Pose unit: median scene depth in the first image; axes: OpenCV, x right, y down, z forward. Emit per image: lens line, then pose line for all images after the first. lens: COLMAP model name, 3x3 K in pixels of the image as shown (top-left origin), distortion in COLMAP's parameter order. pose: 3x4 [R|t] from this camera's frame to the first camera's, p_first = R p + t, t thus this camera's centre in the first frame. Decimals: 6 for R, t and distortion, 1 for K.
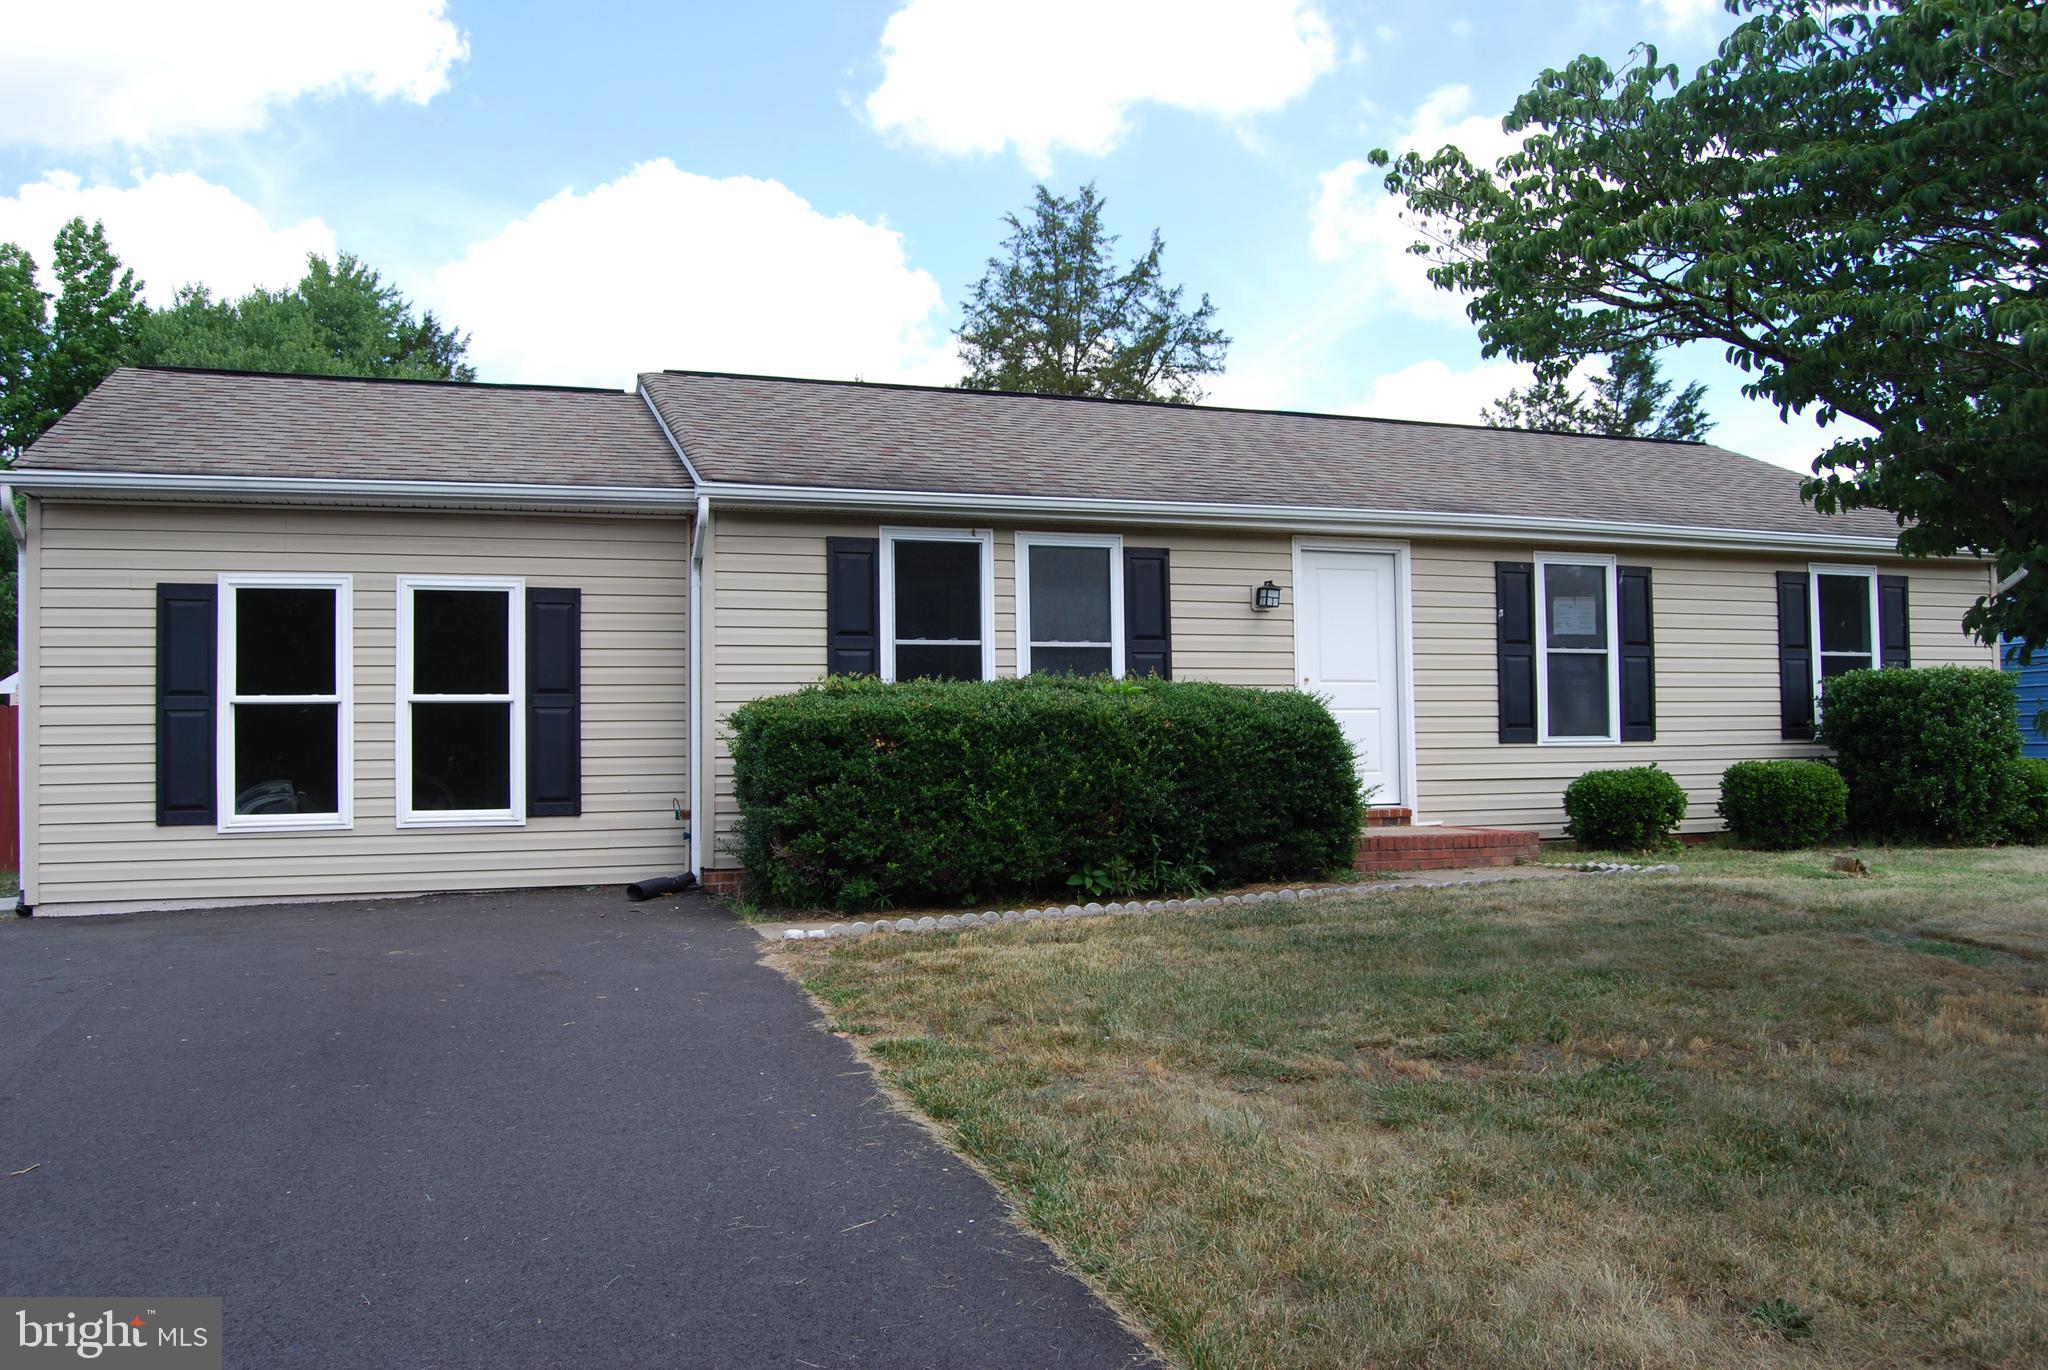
lens RADIAL K [[1600.3, 0, 1018.4], [0, 1600.3, 697.5], [0, 0, 1]] dist [-0.063573, 0.001210]
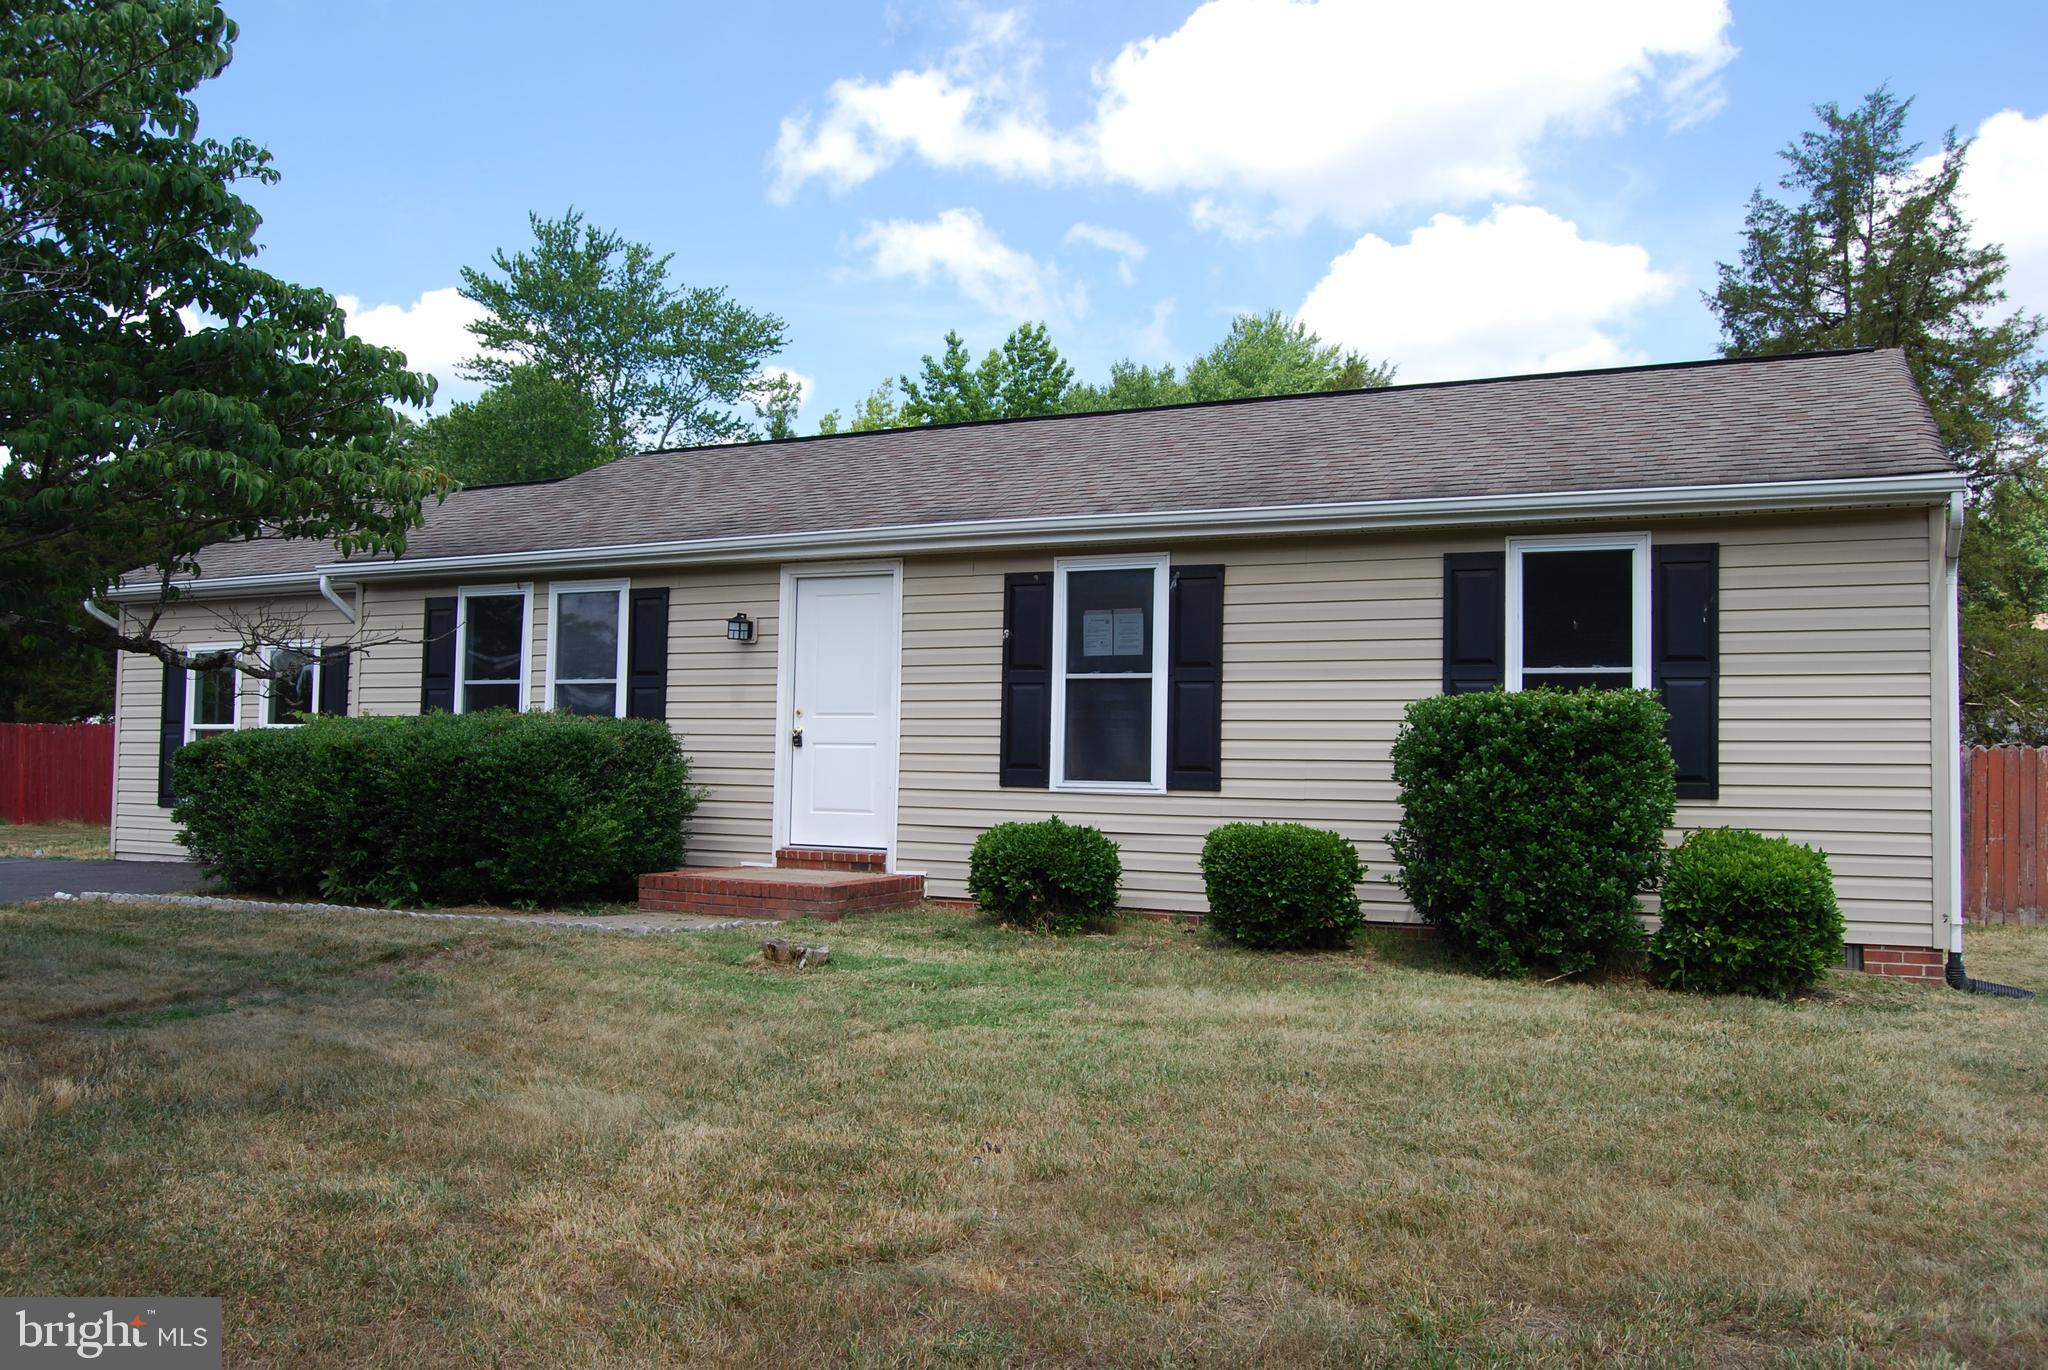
lens RADIAL K [[1653.0, 0, 1008.3], [0, 1653.0, 686.2], [0, 0, 1]] dist [-0.078854, 0.008365]
pose [[0.688875, -0.013393, -0.724756, 1.066127], [-0.003810, 0.999749, -0.022096, -0.006119], [0.724870, 0.017983, 0.688651, 0.439641]]
